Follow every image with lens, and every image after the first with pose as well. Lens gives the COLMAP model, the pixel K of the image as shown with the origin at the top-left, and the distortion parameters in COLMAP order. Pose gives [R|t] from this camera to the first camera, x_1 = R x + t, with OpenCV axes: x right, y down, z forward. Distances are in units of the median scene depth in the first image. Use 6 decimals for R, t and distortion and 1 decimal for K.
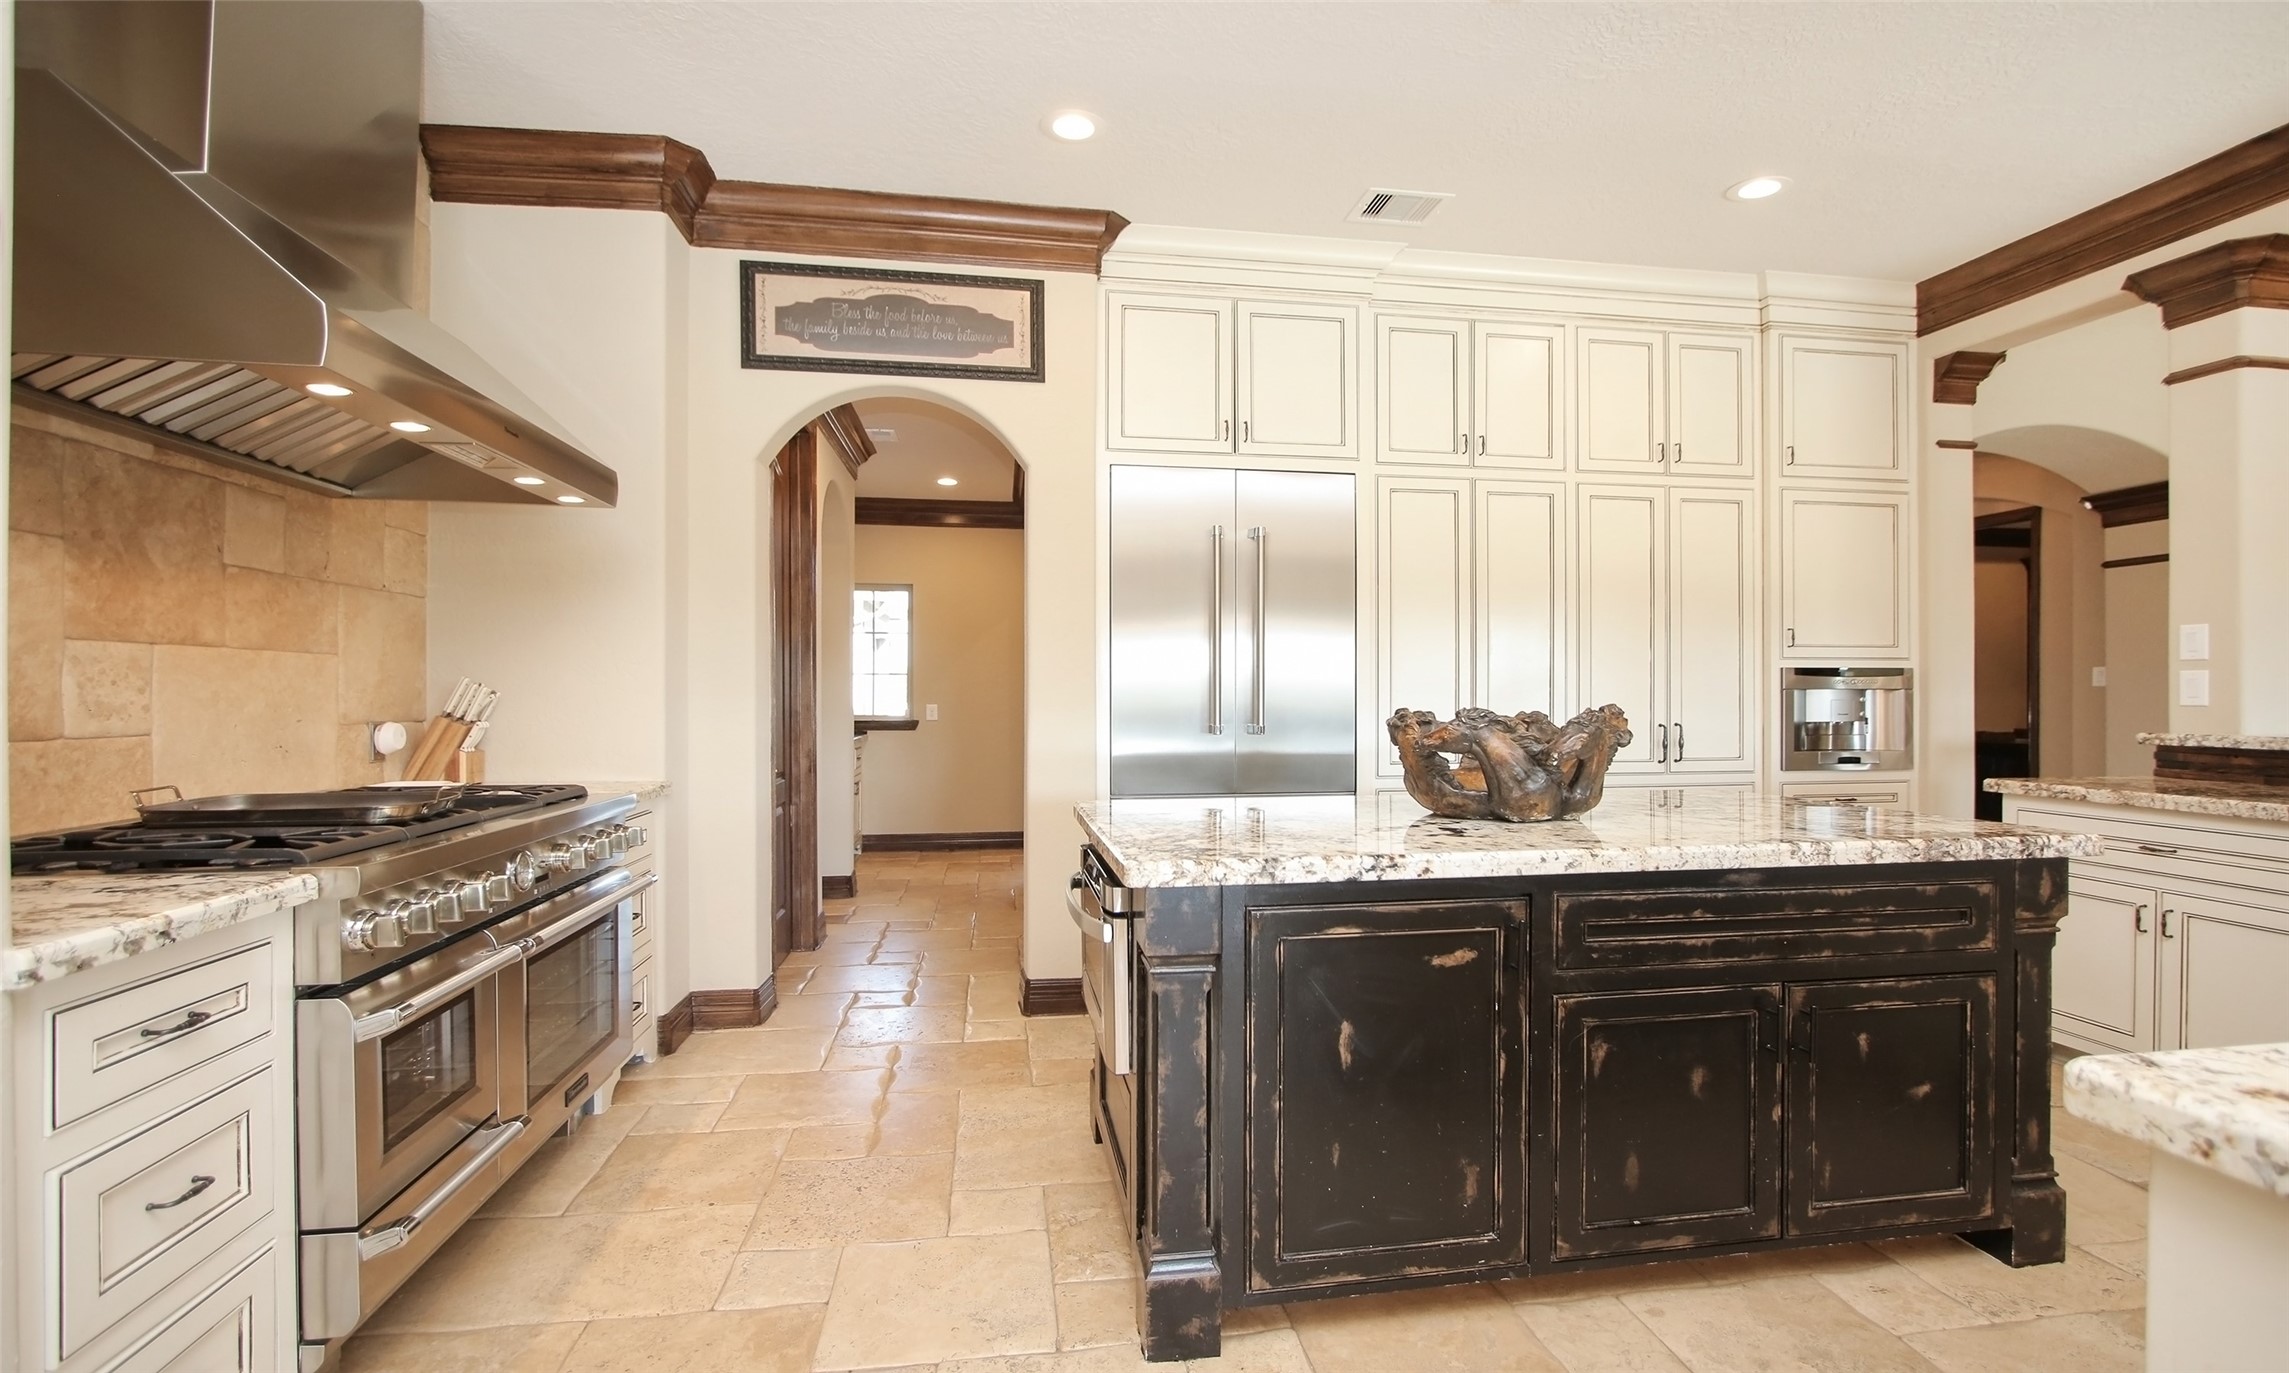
lens RADIAL K [[1051.0, 0, 1156.2], [0, 1051.0, 695.5], [0, 0, 1]] dist [-0.020879, 0.004416]
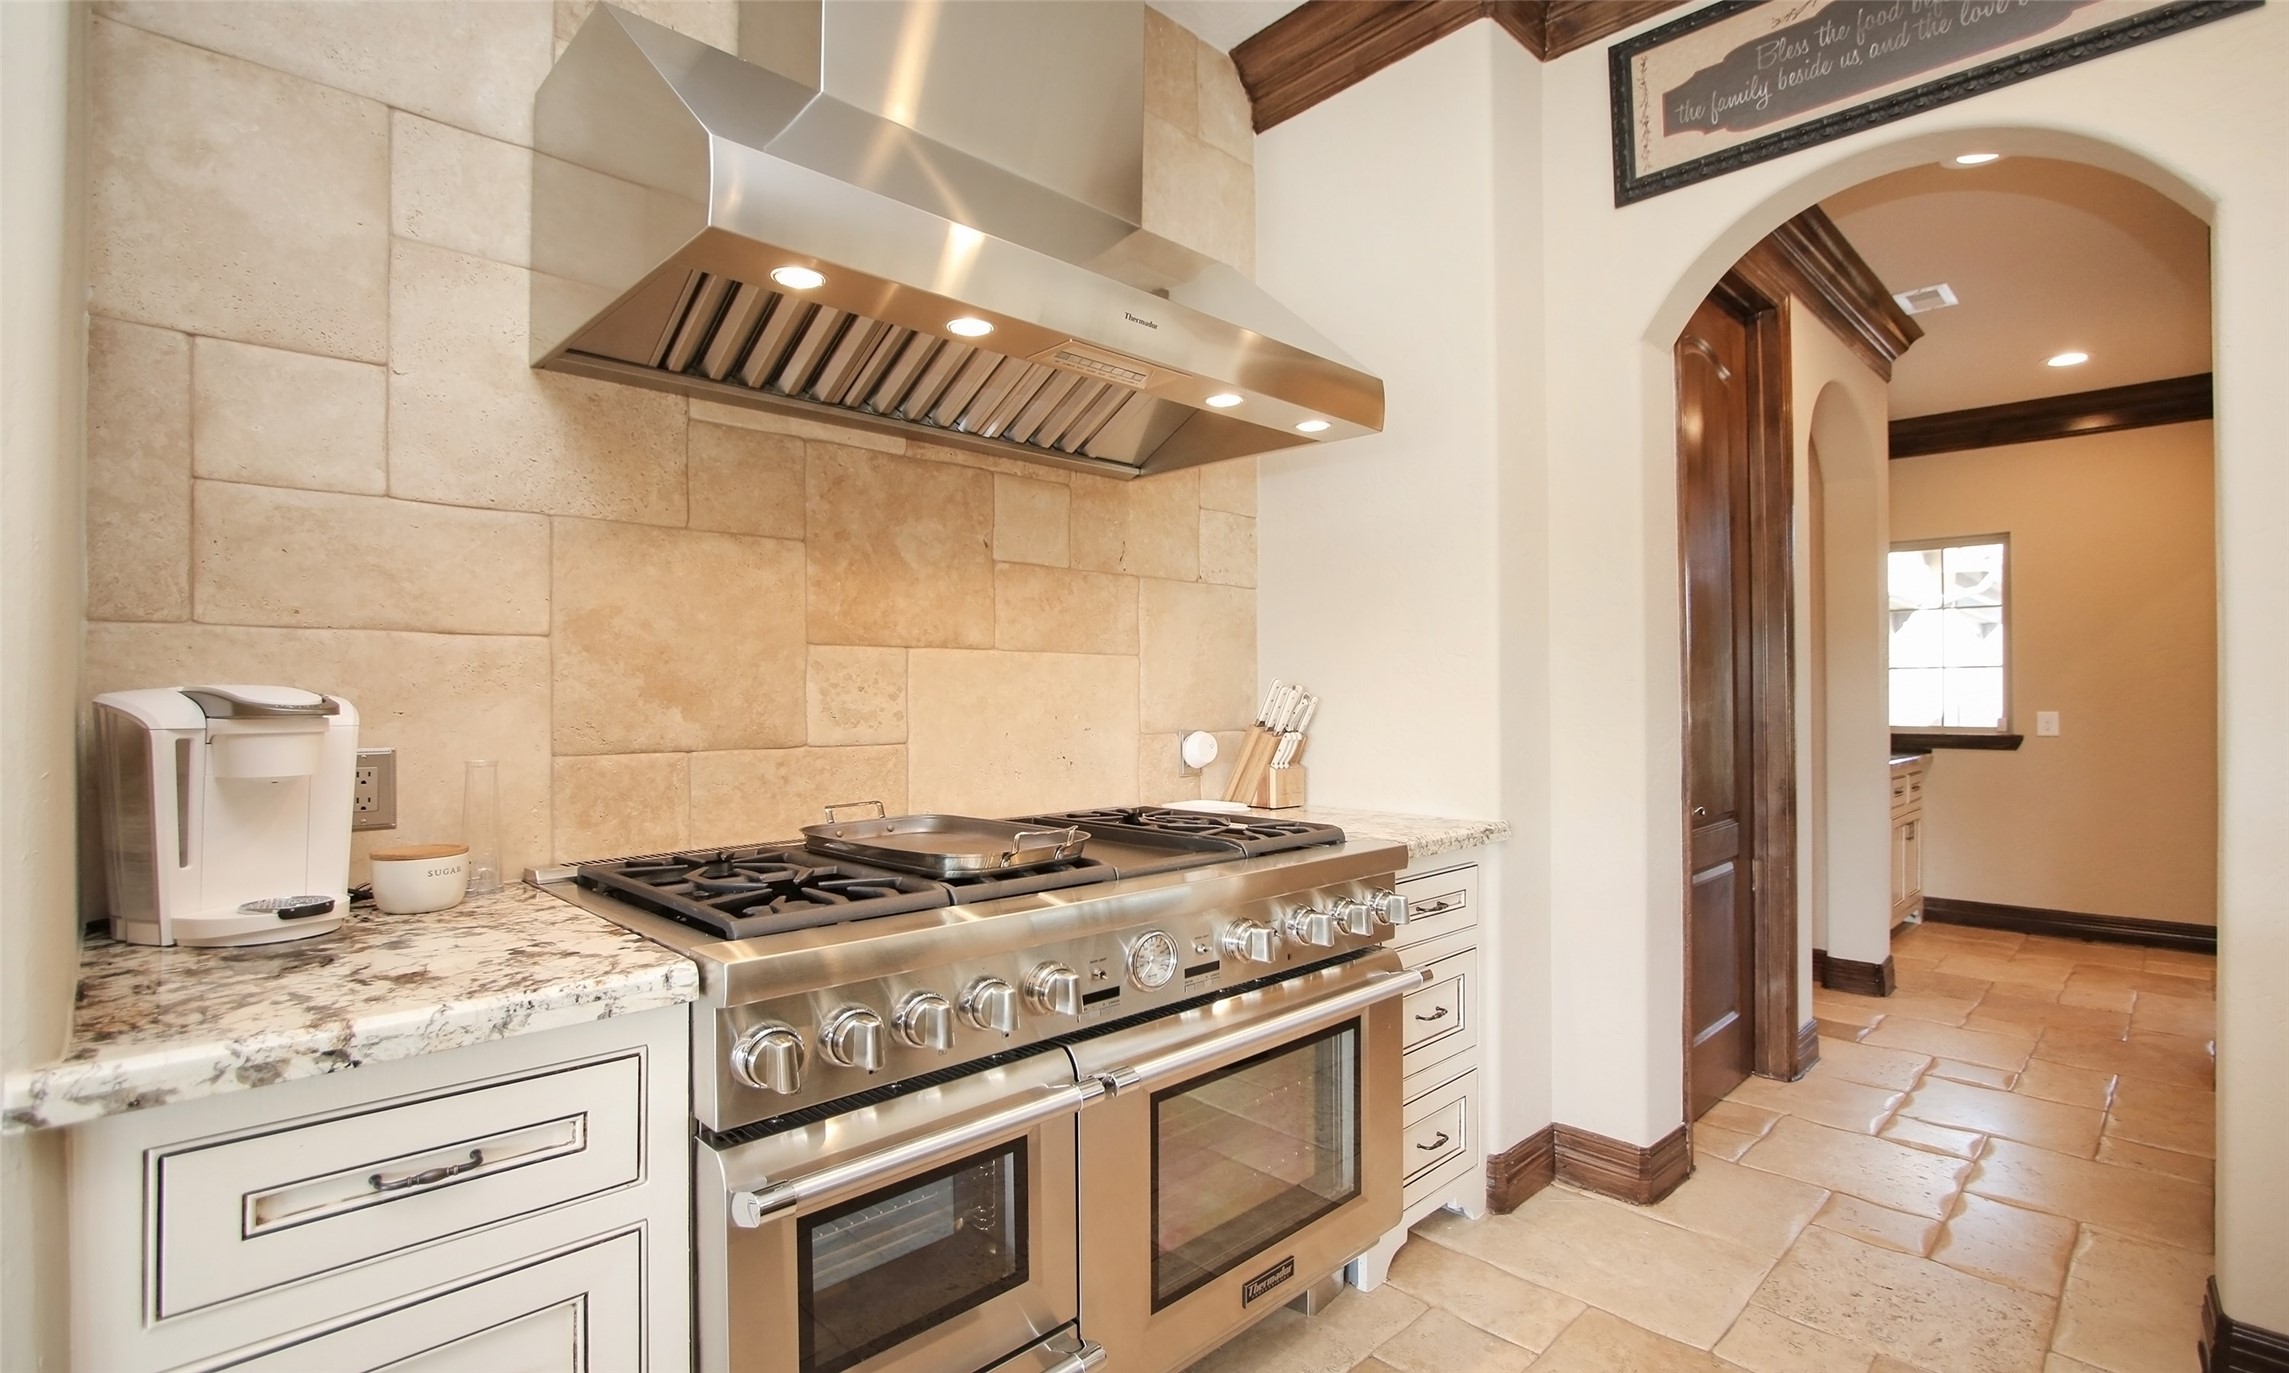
lens RADIAL K [[1051.0, 0, 1166.5], [0, 1051.0, 693.3], [0, 0, 1]] dist [-0.020879, 0.004416]
pose [[0.587889, -0.006563, -0.808915, -0.030816], [0.002925, 0.999978, -0.005986, -0.000781], [0.808936, 0.001153, 0.587895, 0.396963]]
